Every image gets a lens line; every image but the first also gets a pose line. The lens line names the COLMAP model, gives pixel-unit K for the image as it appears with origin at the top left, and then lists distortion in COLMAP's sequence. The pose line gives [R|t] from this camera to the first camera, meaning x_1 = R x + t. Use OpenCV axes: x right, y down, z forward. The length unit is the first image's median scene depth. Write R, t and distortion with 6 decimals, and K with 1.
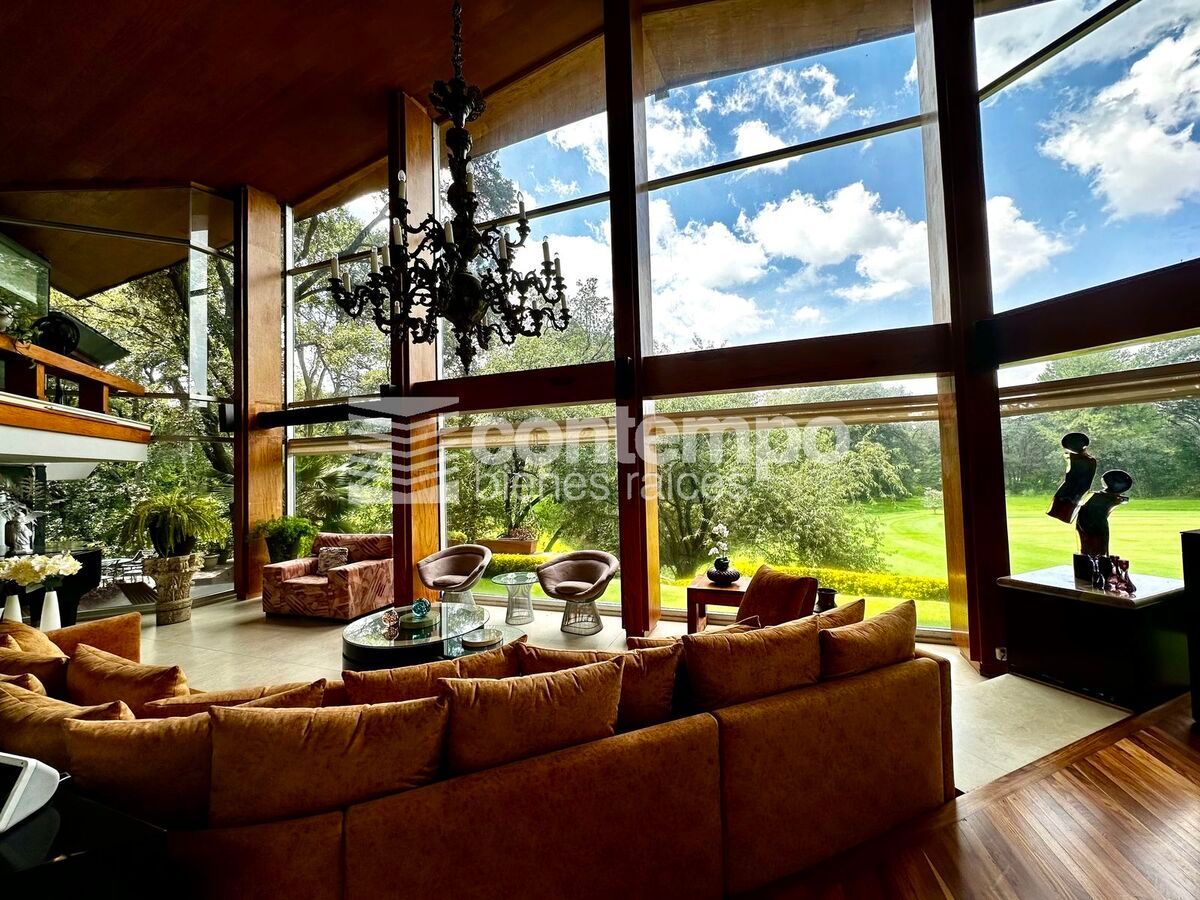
lens RADIAL K [[476.5, 0, 596.1], [0, 476.5, 443.5], [0, 0, 1]] dist [-0.003390, -0.000249]
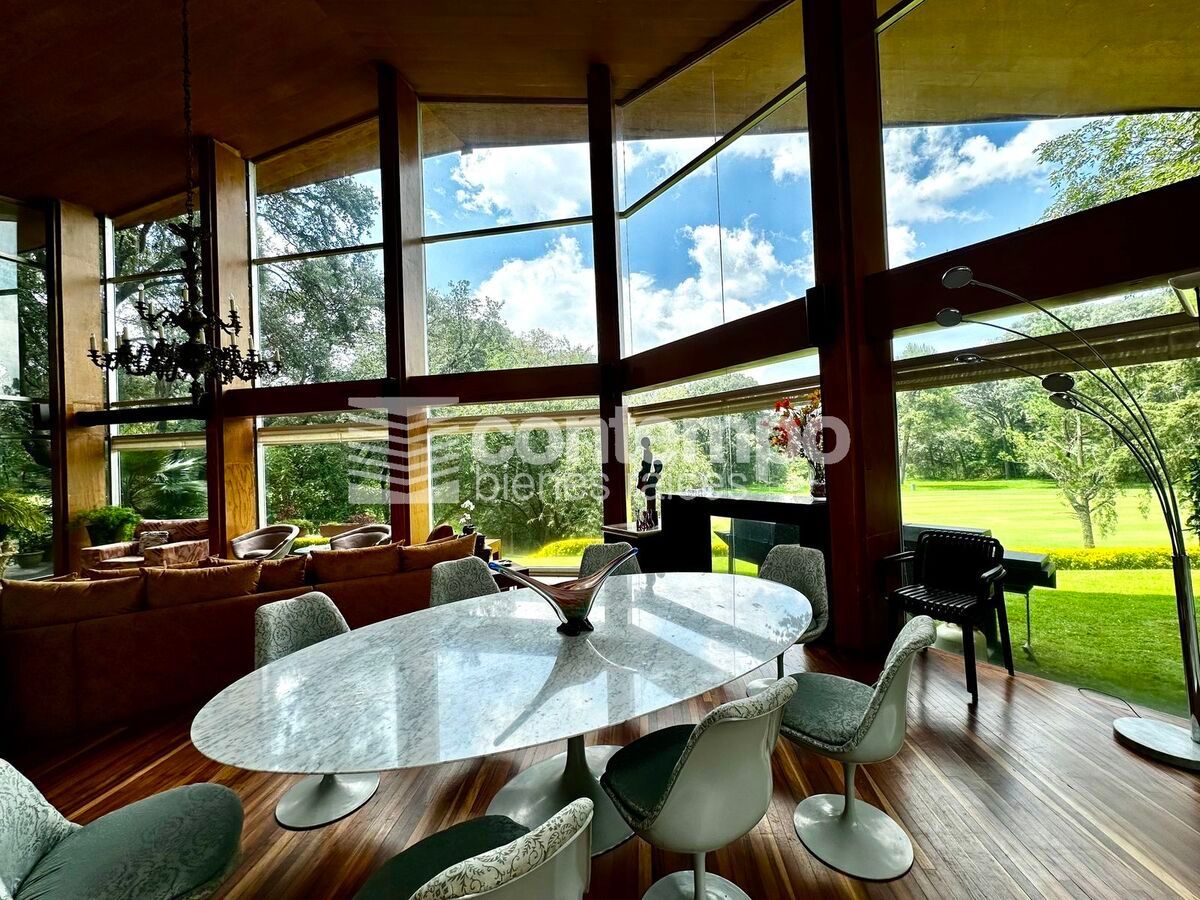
lens RADIAL K [[476.5, 0, 598.3], [0, 476.5, 447.1], [0, 0, 1]] dist [-0.003390, -0.000249]
pose [[0.983063, -0.002297, 0.183254, 0.285935], [-0.002251, 0.999695, 0.024607, -0.015566], [-0.183255, -0.024603, 0.982758, -0.311396]]
